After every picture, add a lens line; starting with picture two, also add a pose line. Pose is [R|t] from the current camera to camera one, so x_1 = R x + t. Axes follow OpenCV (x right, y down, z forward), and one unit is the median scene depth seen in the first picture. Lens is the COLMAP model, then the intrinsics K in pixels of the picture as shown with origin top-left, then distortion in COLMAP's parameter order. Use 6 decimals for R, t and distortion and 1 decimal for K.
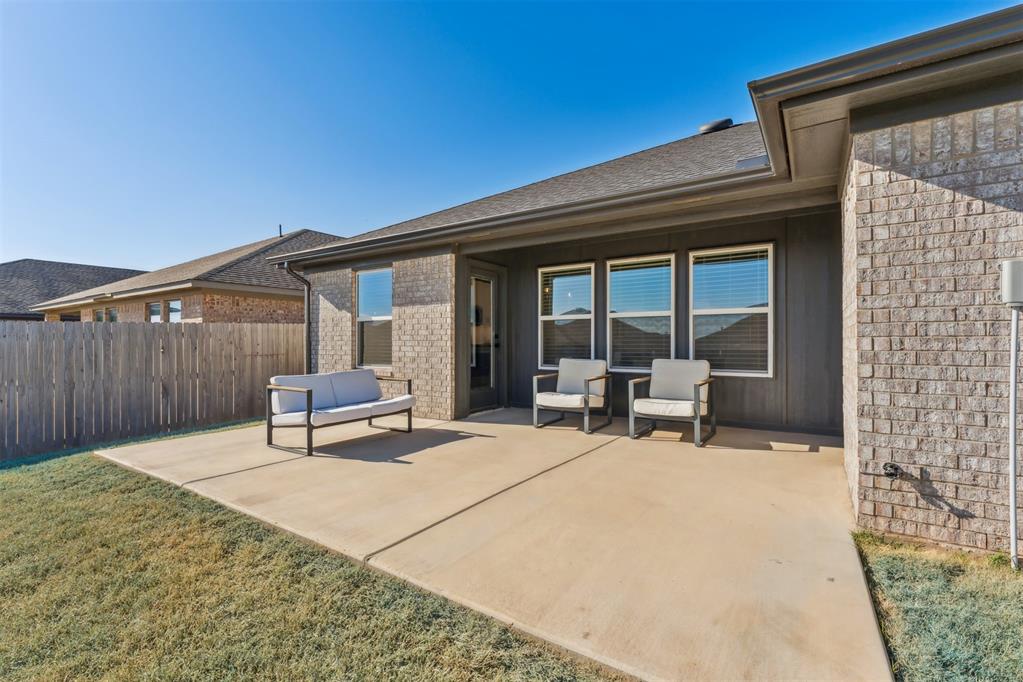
lens RADIAL K [[455.9, 0, 513.0], [0, 455.9, 341.3], [0, 0, 1]] dist [0.000920, 0.000234]
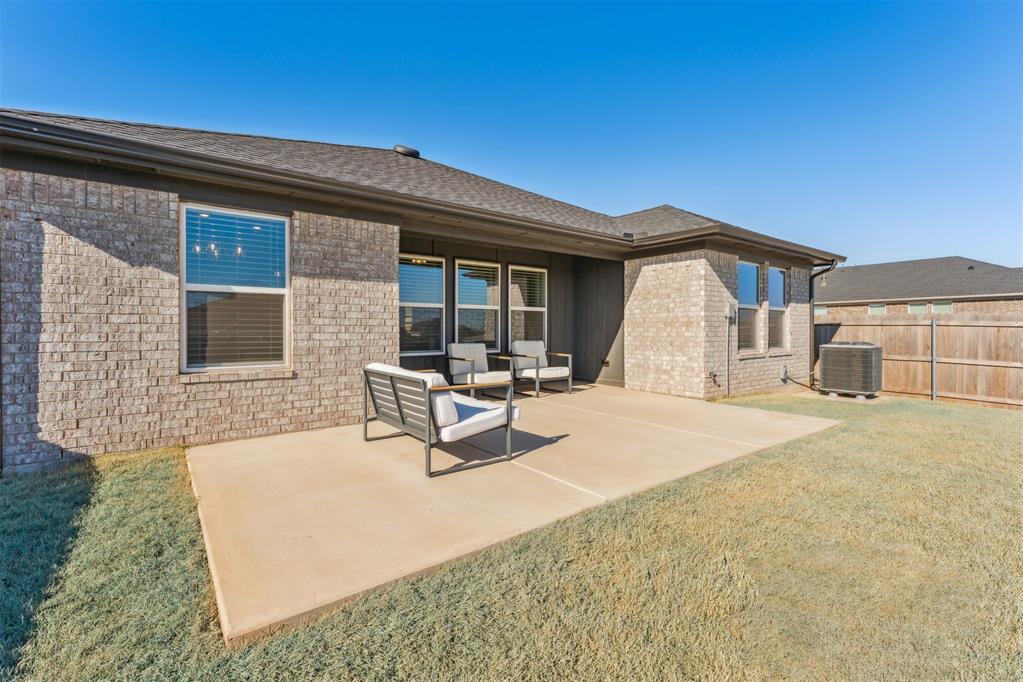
lens RADIAL K [[455.9, 0, 508.4], [0, 455.9, 334.6], [0, 0, 1]] dist [0.000920, 0.000234]
pose [[0.324590, -0.005723, 0.945837, -0.834146], [-0.001128, 0.999979, 0.006438, 0.008122], [-0.945854, -0.003157, 0.324577, 0.485366]]
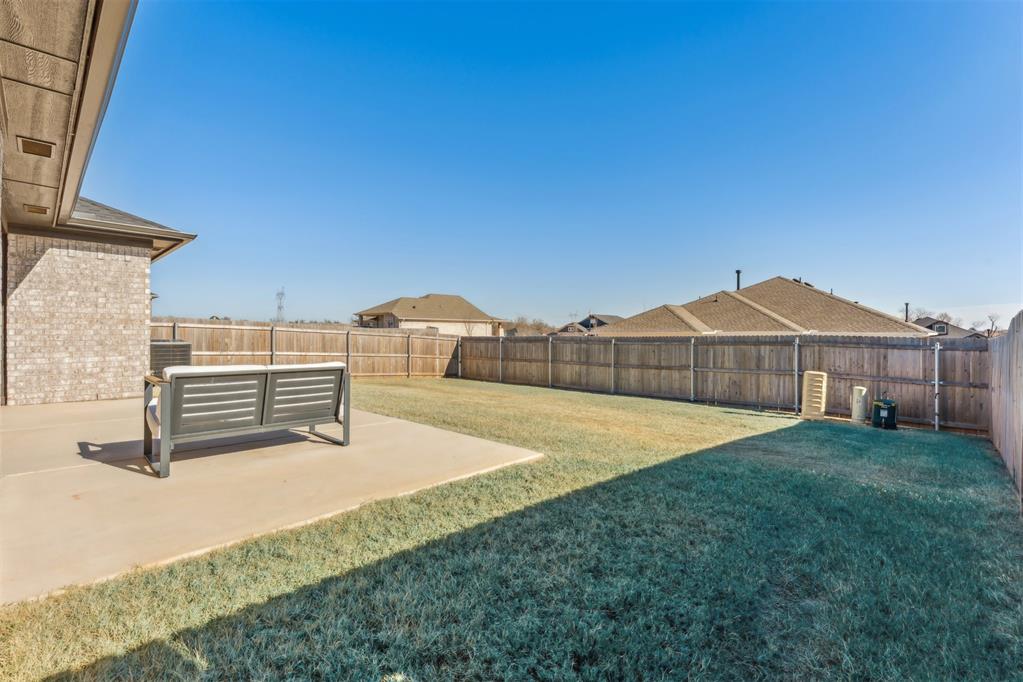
lens RADIAL K [[455.9, 0, 510.6], [0, 455.9, 336.5], [0, 0, 1]] dist [0.000920, 0.000234]
pose [[-0.983463, -0.000479, 0.181107, -0.718781], [0.000336, 0.999990, 0.004467, 0.018875], [-0.181107, 0.004454, -0.983453, 1.297736]]
